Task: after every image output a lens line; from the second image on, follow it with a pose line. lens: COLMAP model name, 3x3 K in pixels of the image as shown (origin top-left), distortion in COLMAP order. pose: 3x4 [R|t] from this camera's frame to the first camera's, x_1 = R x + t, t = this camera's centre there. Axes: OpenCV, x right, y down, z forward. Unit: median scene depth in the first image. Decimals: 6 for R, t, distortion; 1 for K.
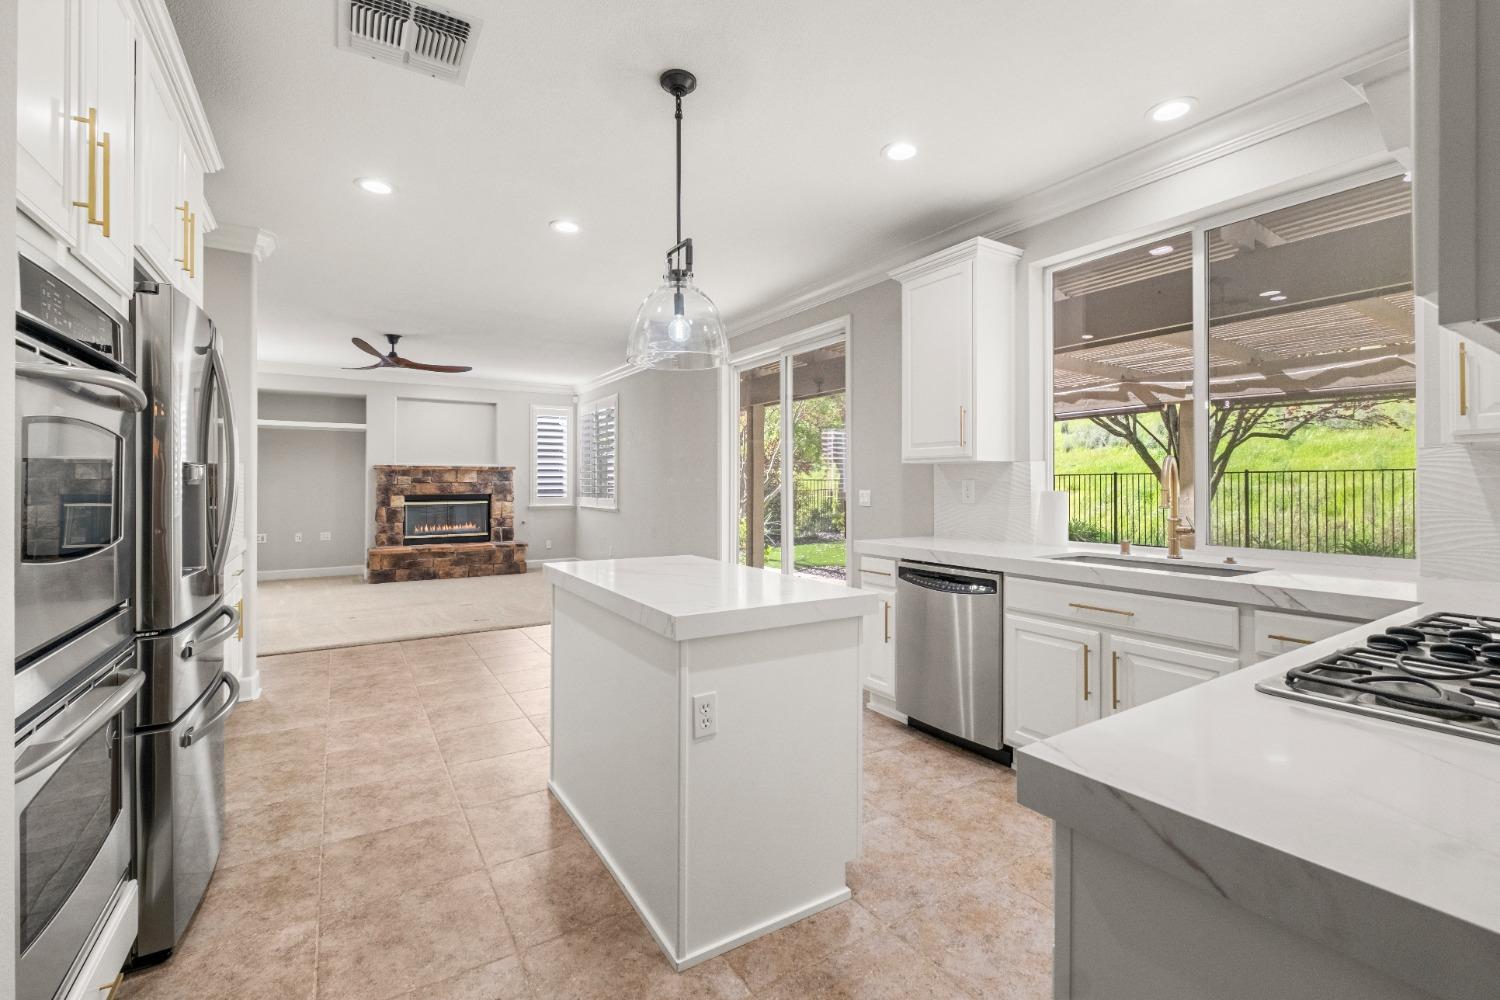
lens RADIAL K [[647.5, 0, 753.4], [0, 647.5, 487.7], [0, 0, 1]] dist [-0.002323, -0.000447]
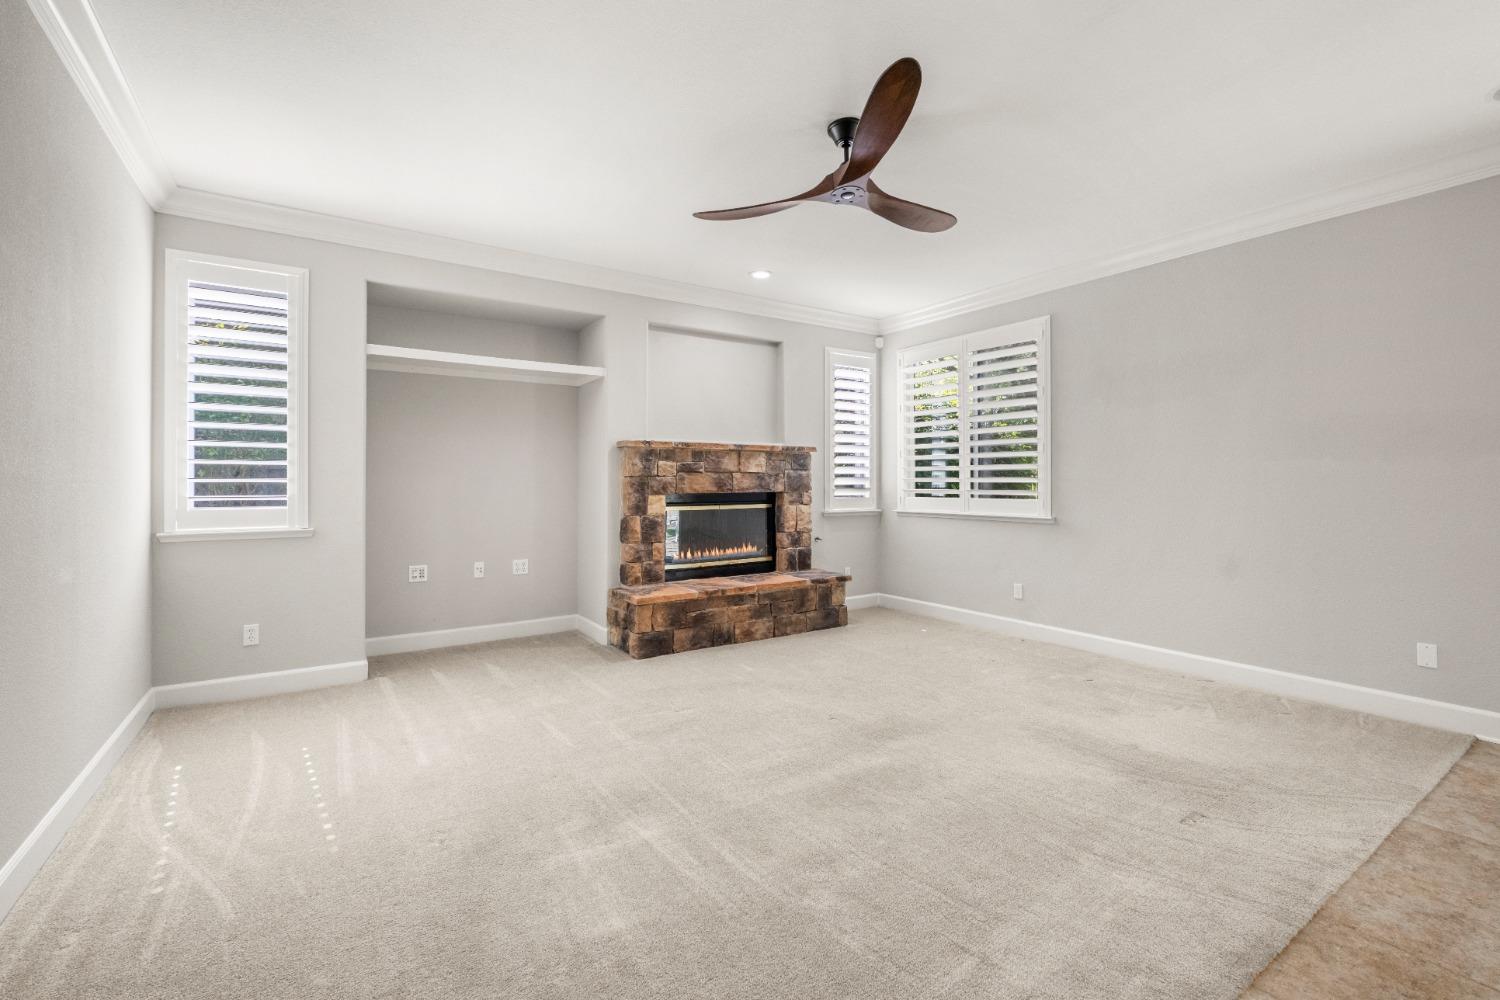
lens RADIAL K [[651.0, 0, 748.3], [0, 651.0, 475.9], [0, 0, 1]] dist [0.001308, 0.000347]
pose [[0.999806, -0.000697, 0.019703, -0.470779], [0.000989, 0.999890, -0.014793, 0.003767], [-0.019690, 0.014809, 0.999696, 0.419099]]
